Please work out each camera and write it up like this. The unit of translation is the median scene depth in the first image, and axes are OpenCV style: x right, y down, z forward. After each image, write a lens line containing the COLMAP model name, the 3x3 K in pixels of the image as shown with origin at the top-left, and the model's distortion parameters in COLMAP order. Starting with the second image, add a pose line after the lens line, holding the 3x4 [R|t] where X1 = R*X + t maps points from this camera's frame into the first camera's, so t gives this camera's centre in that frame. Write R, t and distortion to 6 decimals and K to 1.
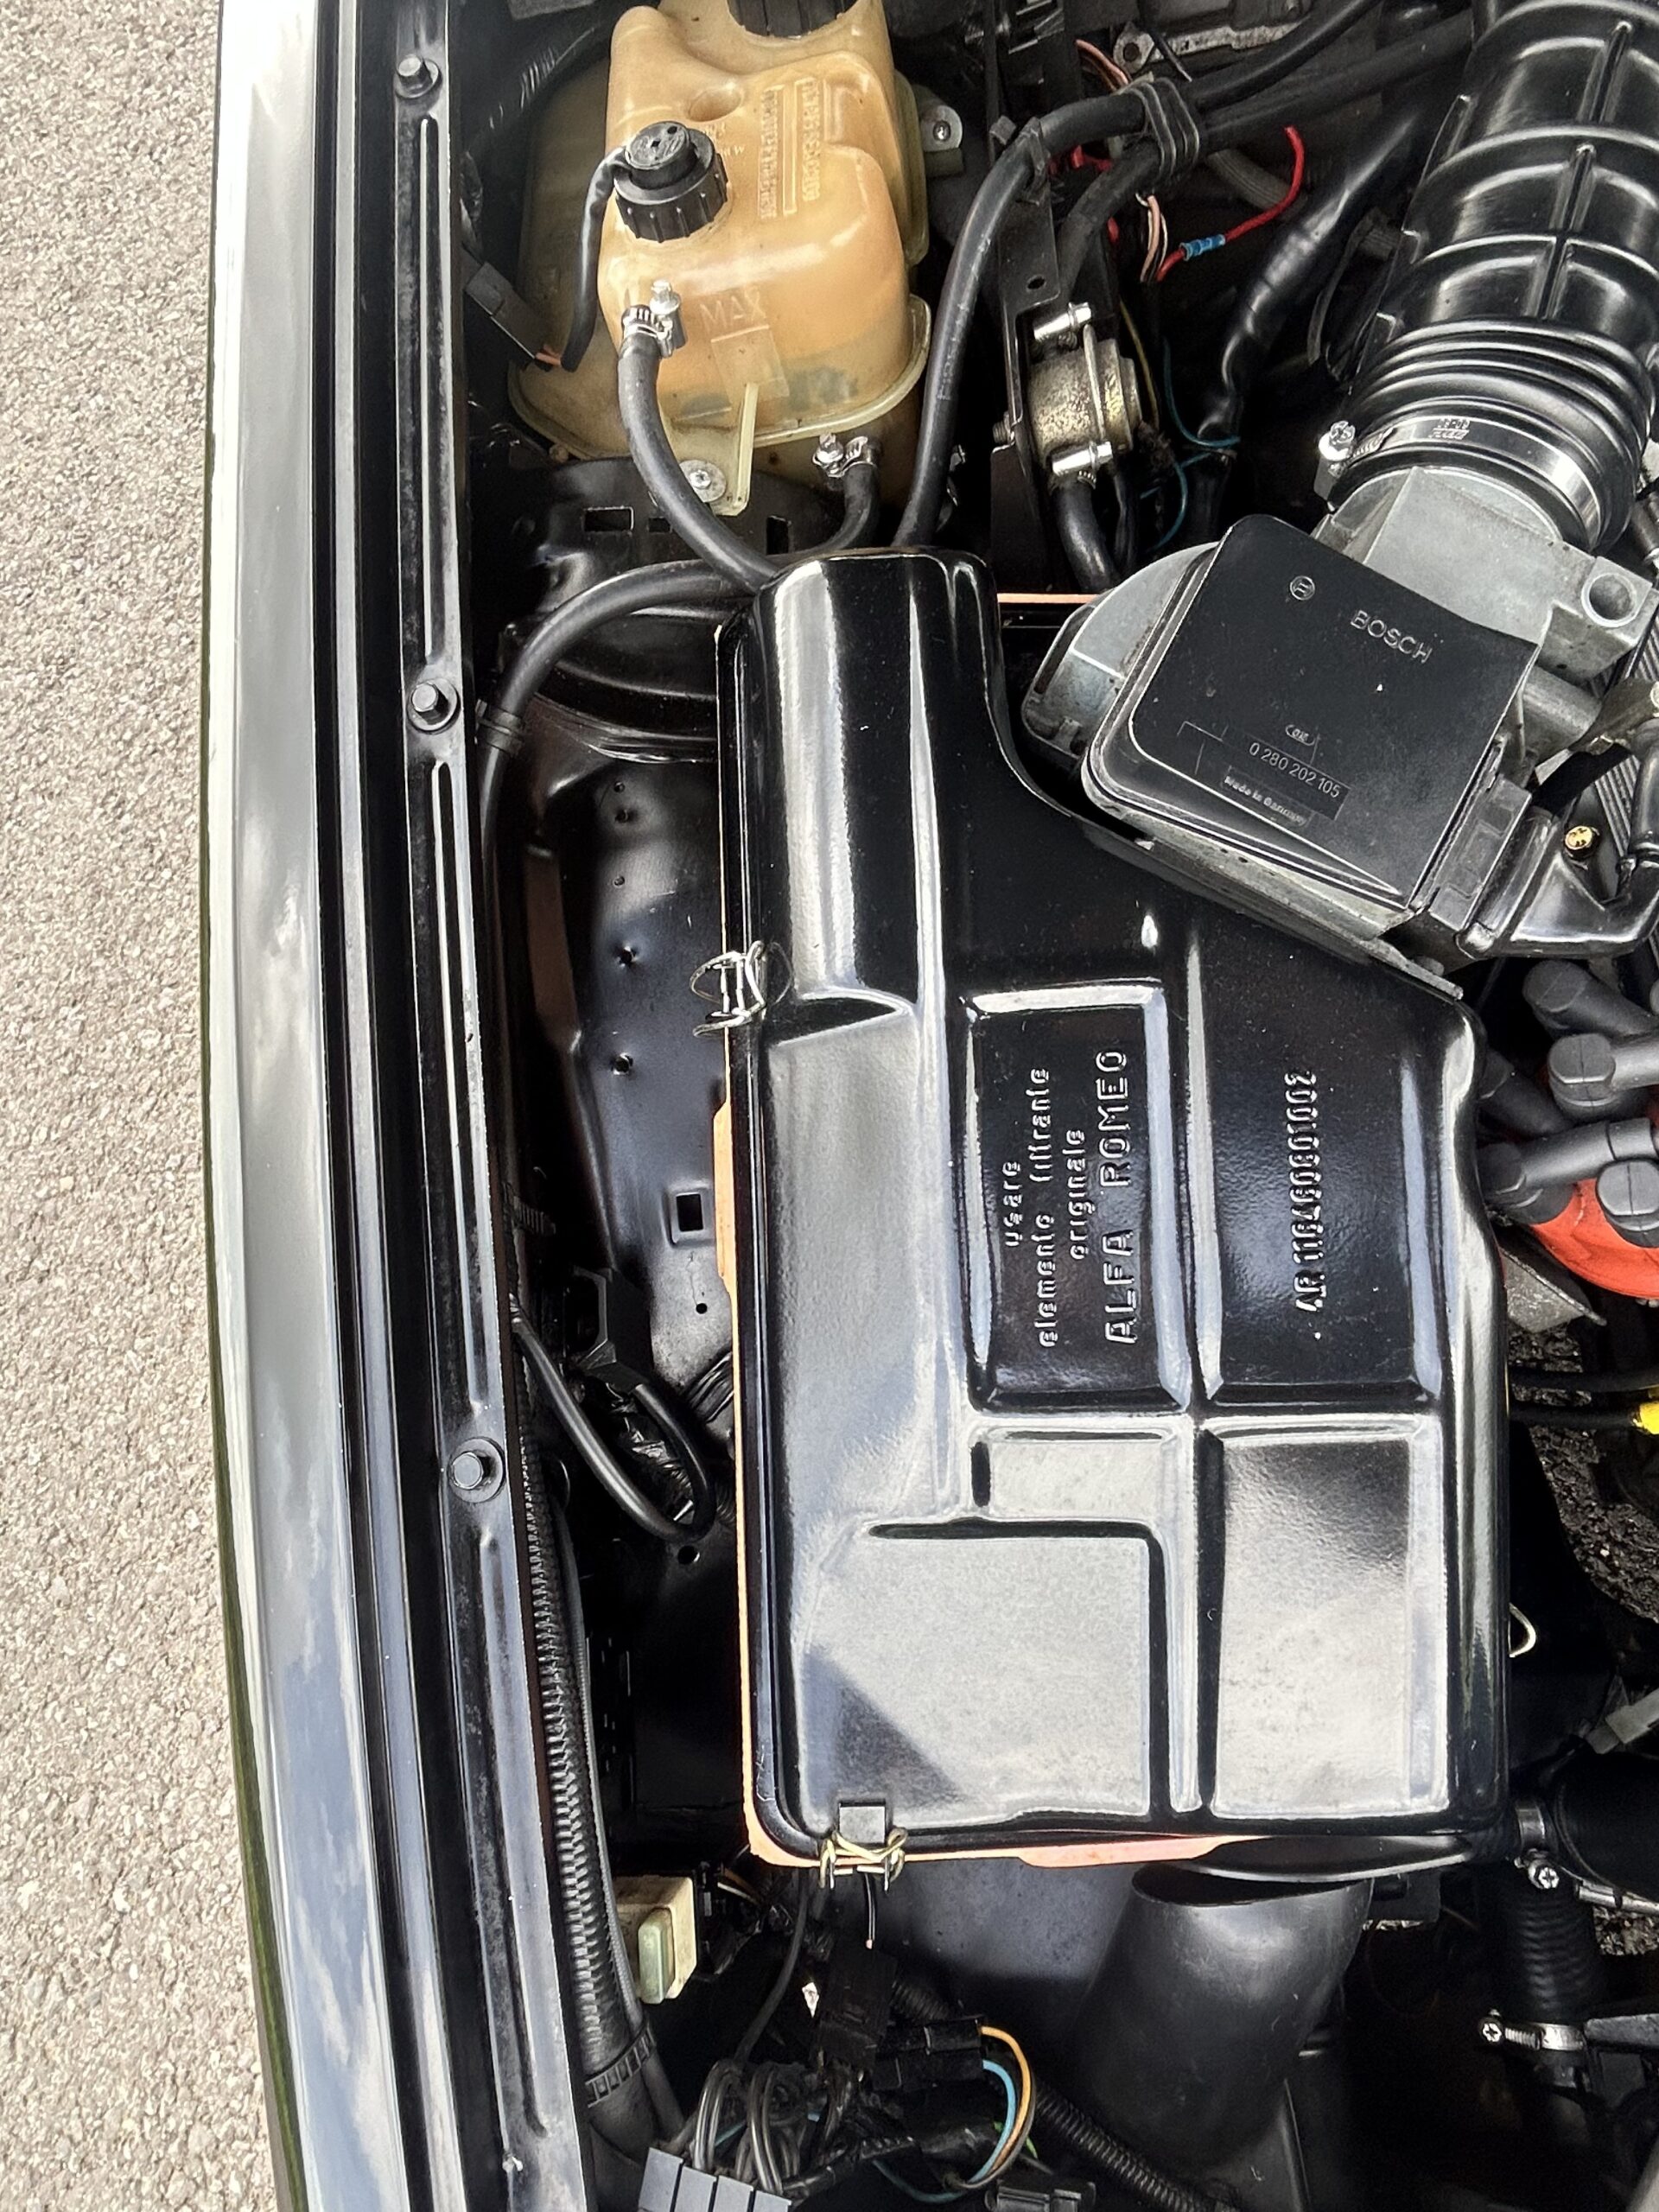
lens RADIAL K [[1321.1, 0, 829.5], [0, 1321.1, 1106.0], [0, 0, 1]] dist [-0.004504, -0.000054]
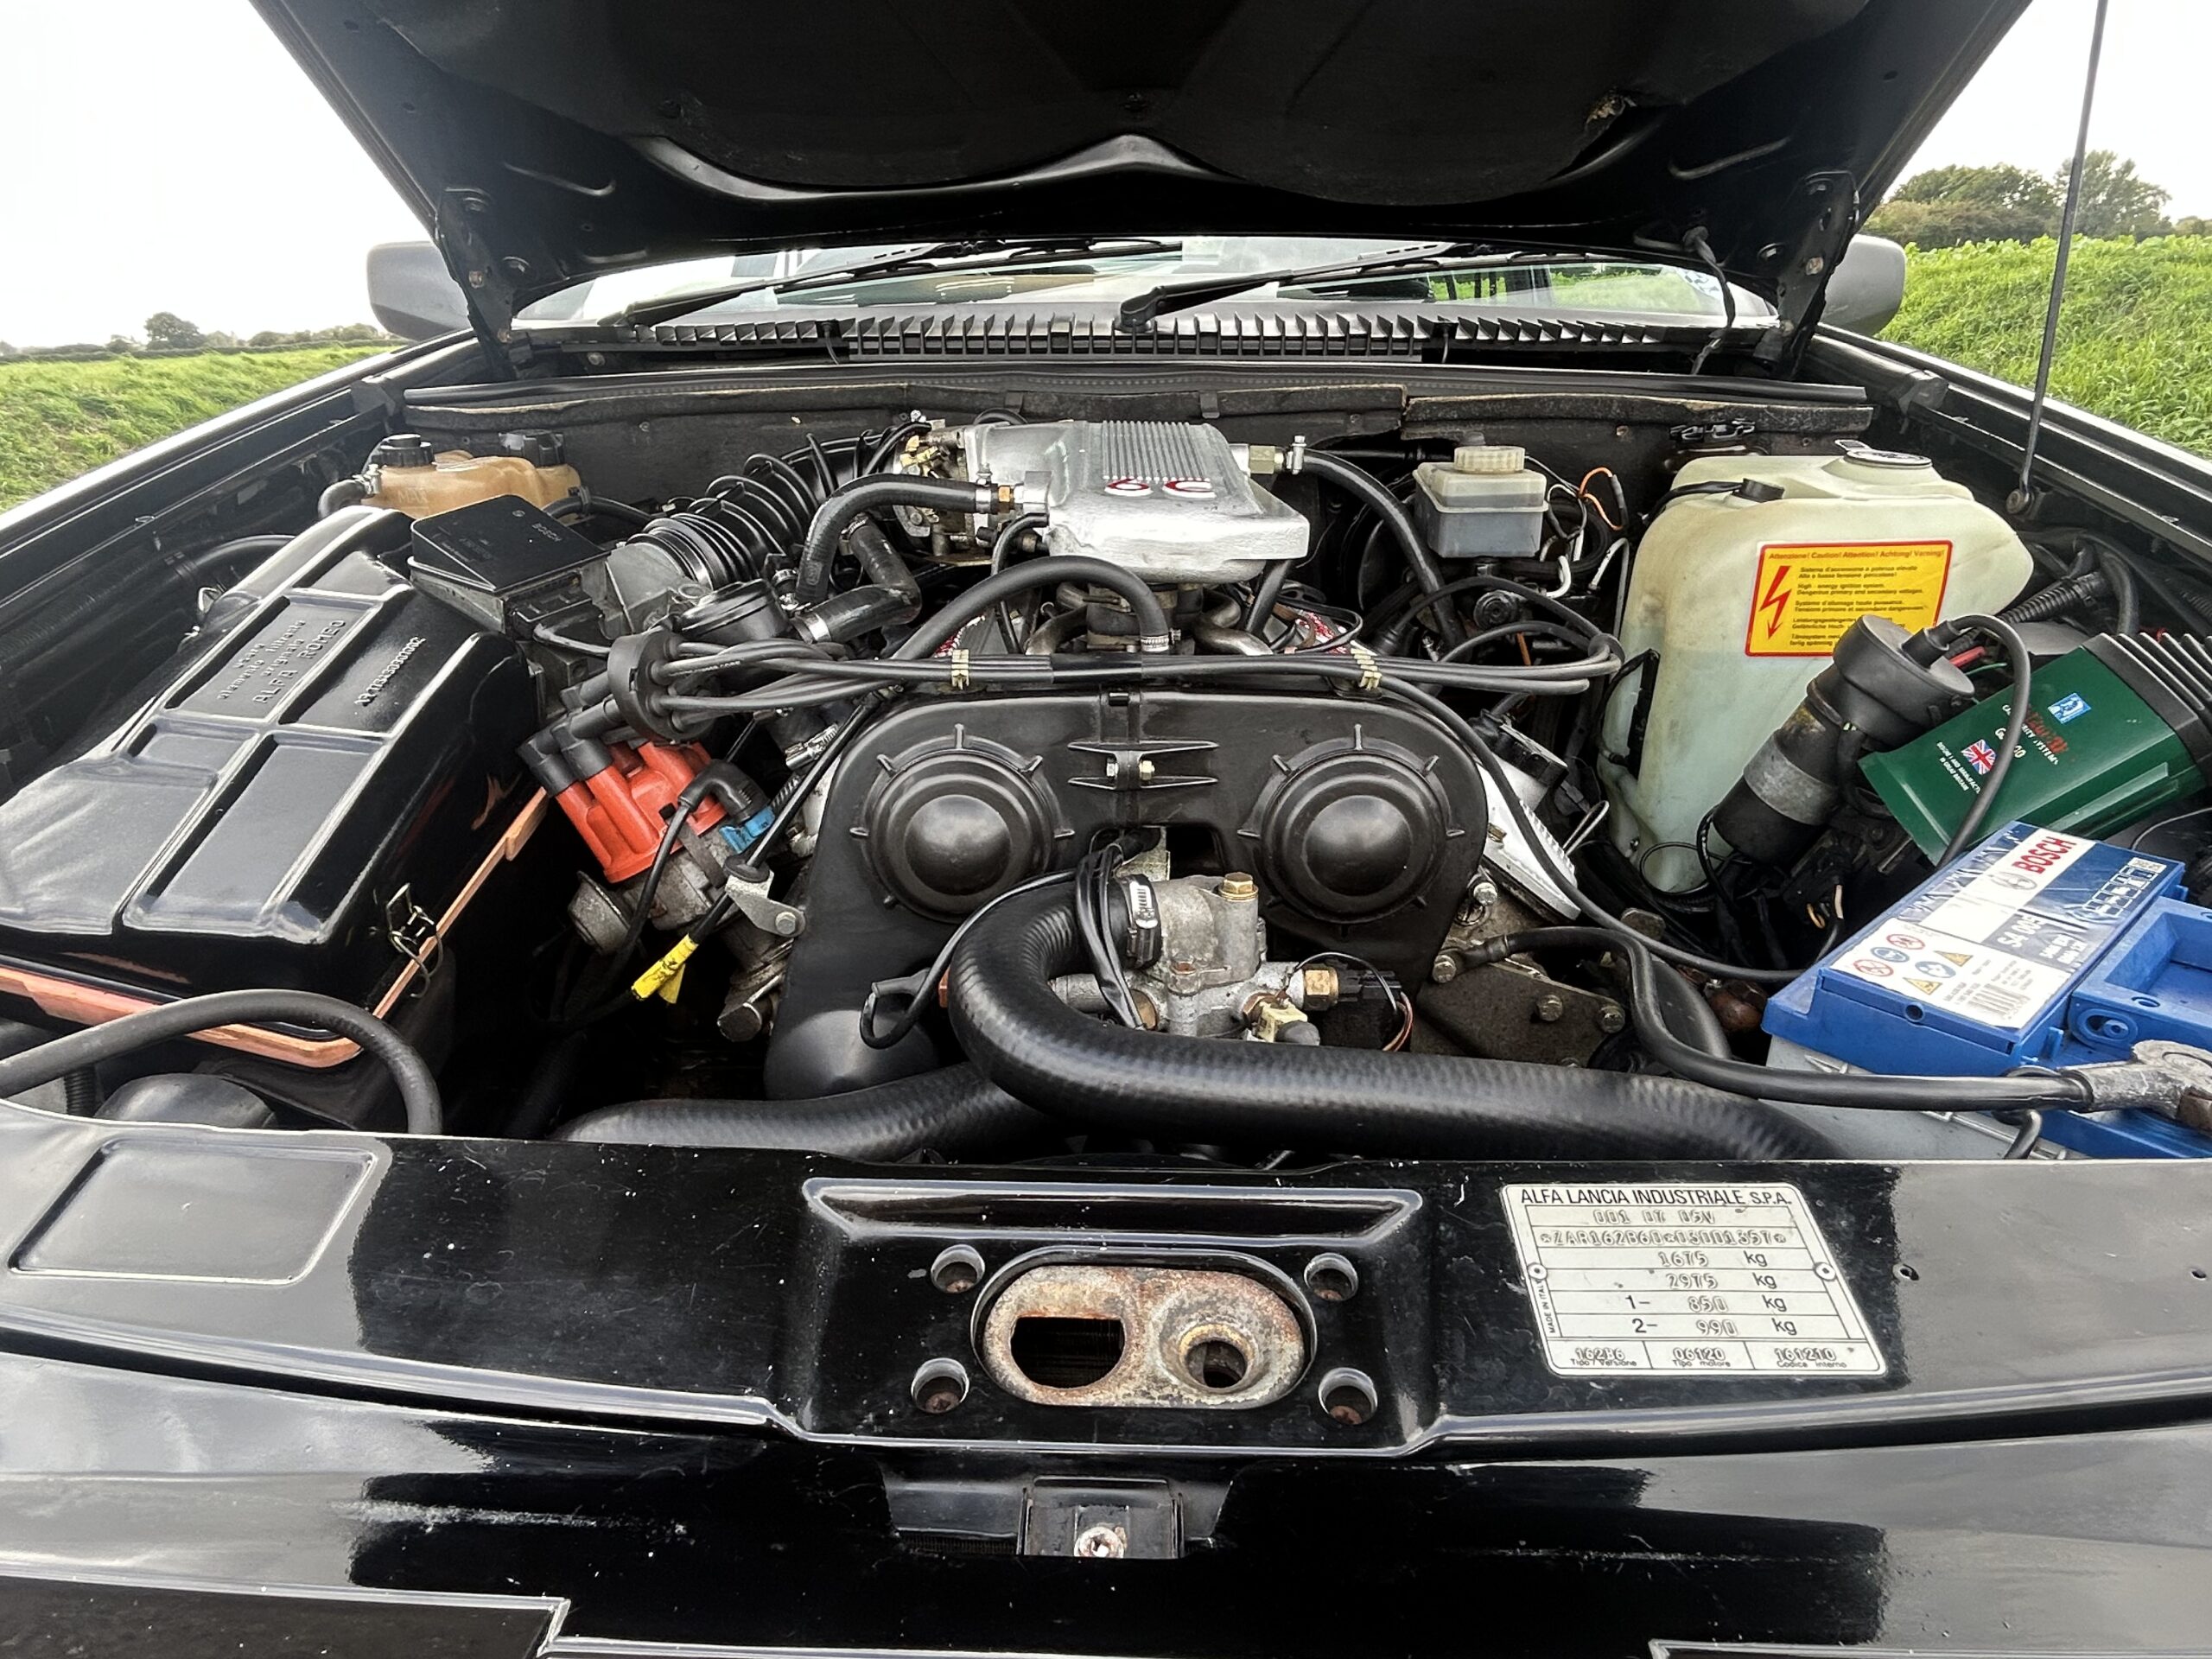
lens RADIAL K [[1304.5, 0, 1095.7], [0, 1304.5, 832.8], [0, 0, 1]] dist [-0.007208, -0.000998]
pose [[0.977994, 0.208181, 0.013714, 1.155897], [-0.137370, 0.692024, -0.708683, 1.198663], [-0.157025, 0.691204, 0.705394, -0.322704]]
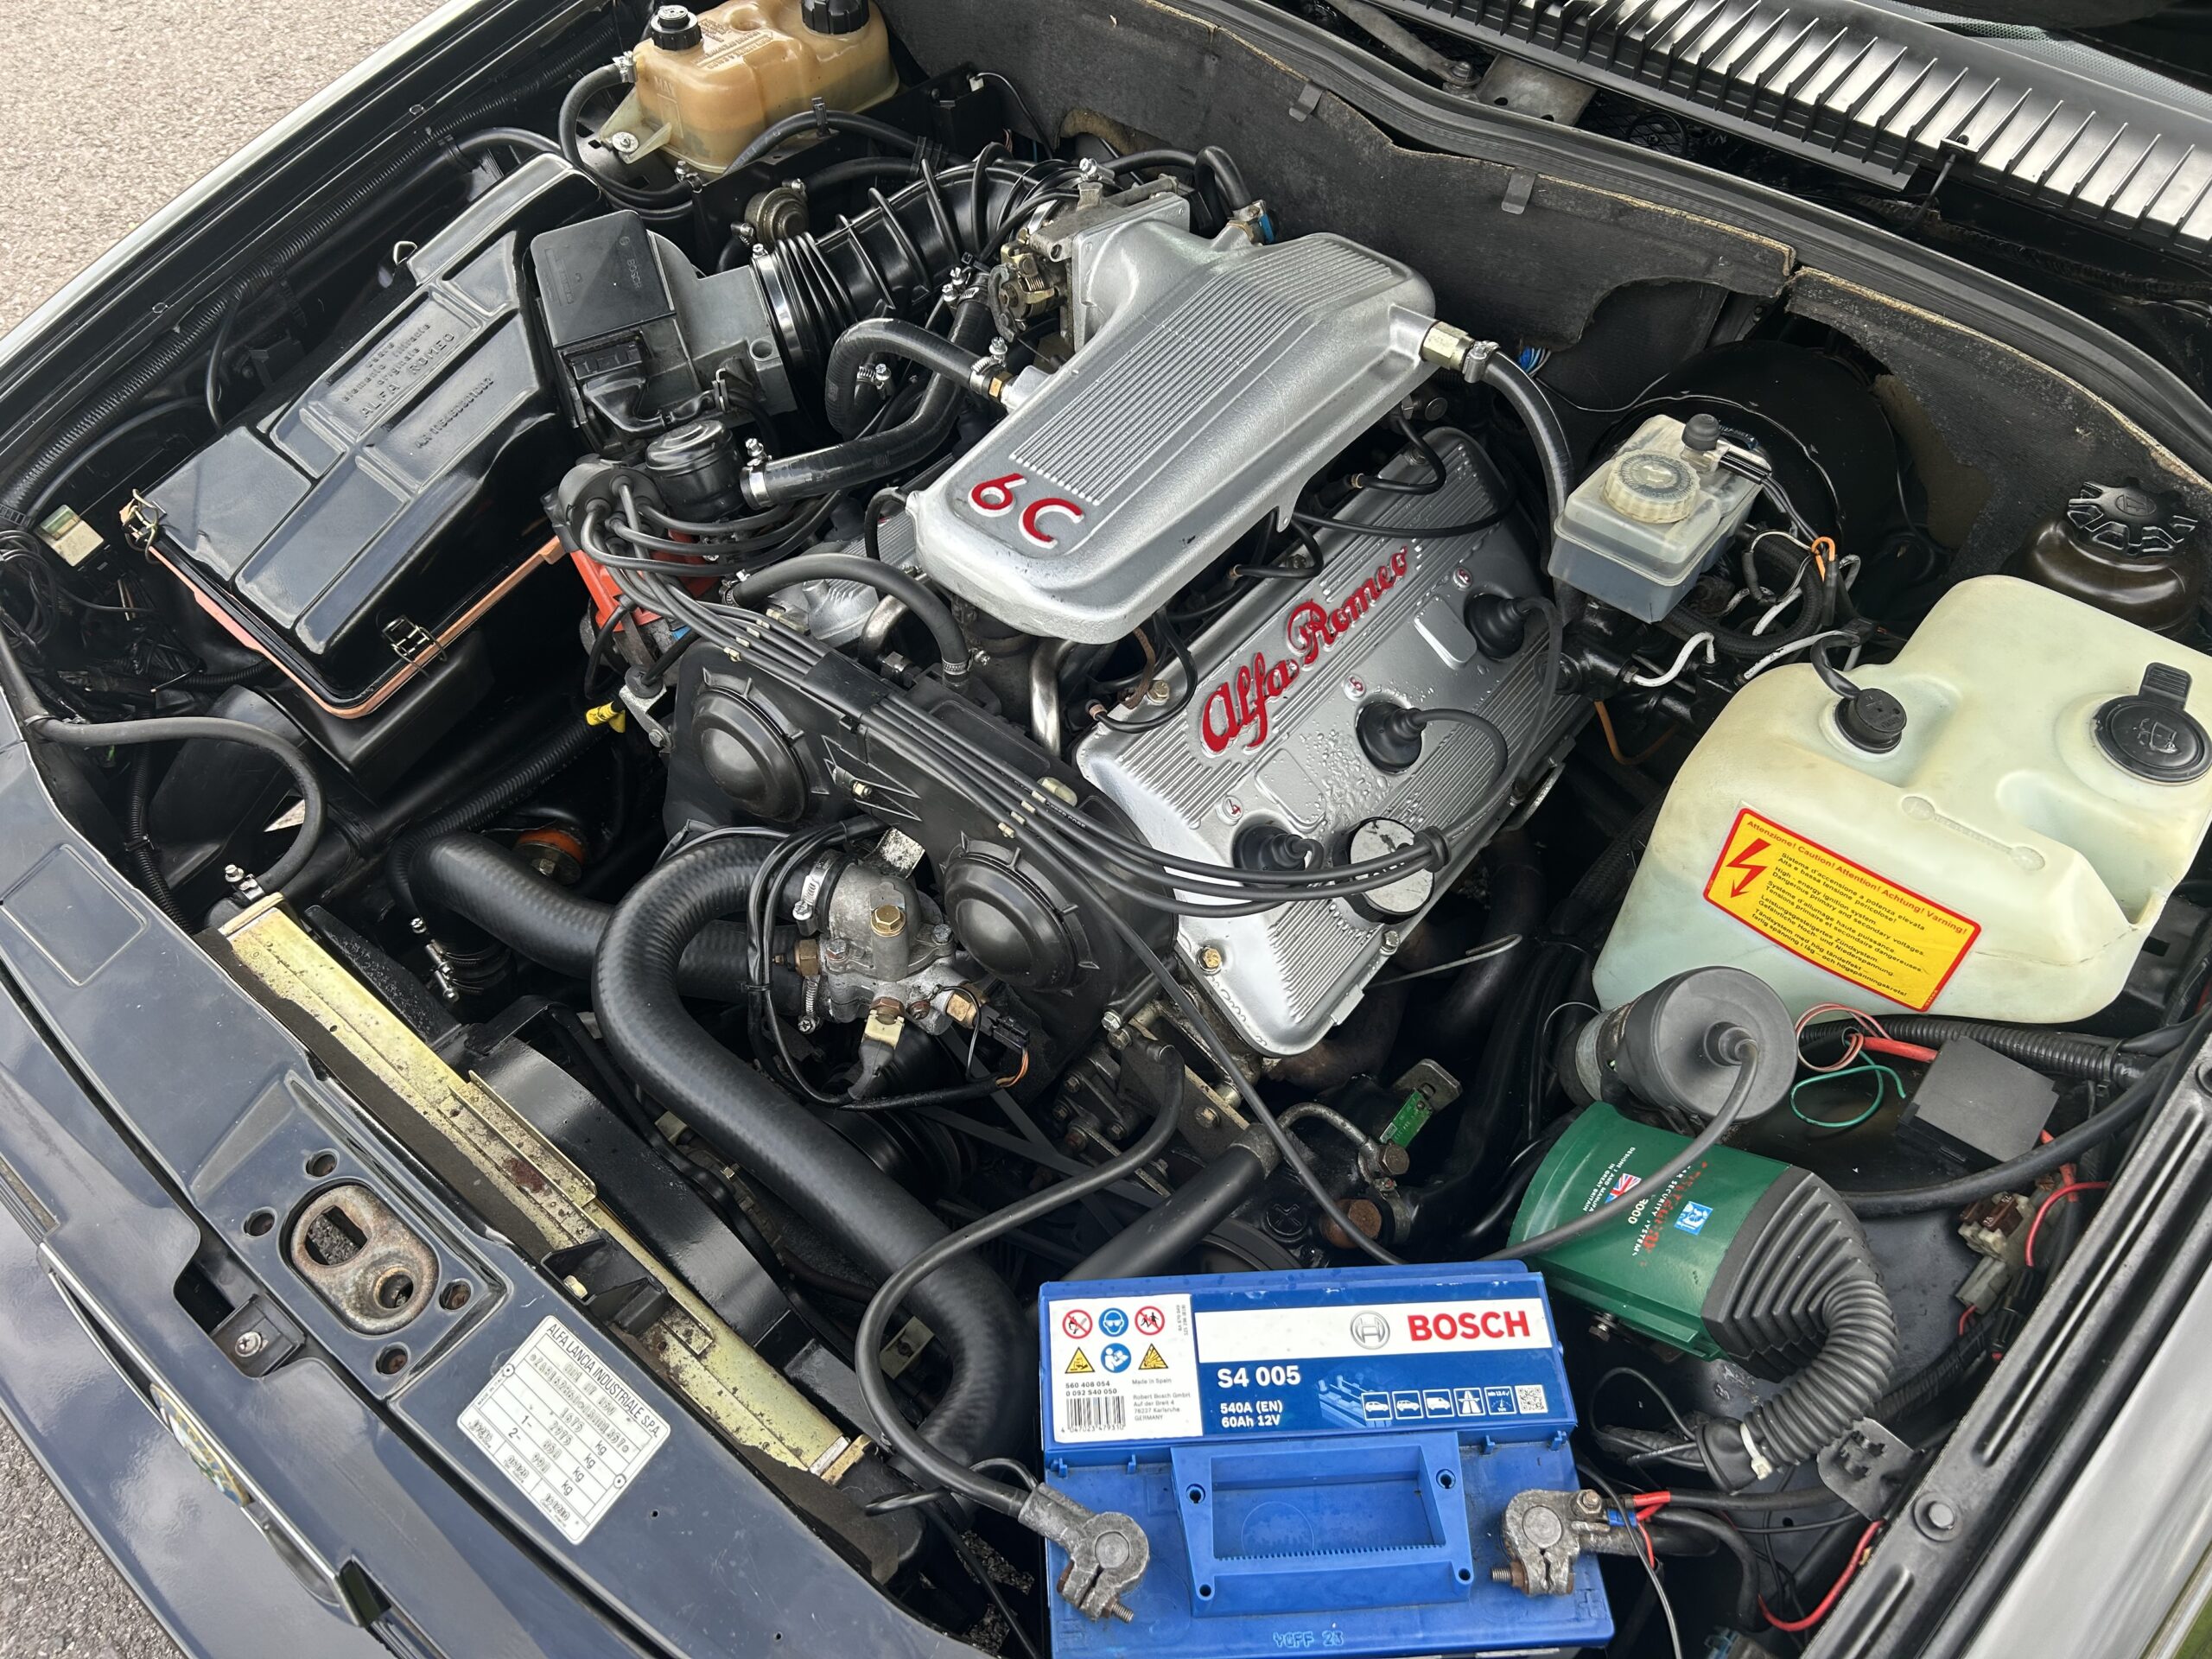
lens RADIAL K [[1650.3, 0, 1104.0], [0, 1650.3, 858.4], [0, 0, 1]] dist [0.005565, 0.008626]
pose [[0.730723, 0.639791, -0.238142, 2.012017], [-0.676176, 0.726319, -0.123479, 0.183973], [0.093966, 0.251255, 0.963349, -1.313239]]
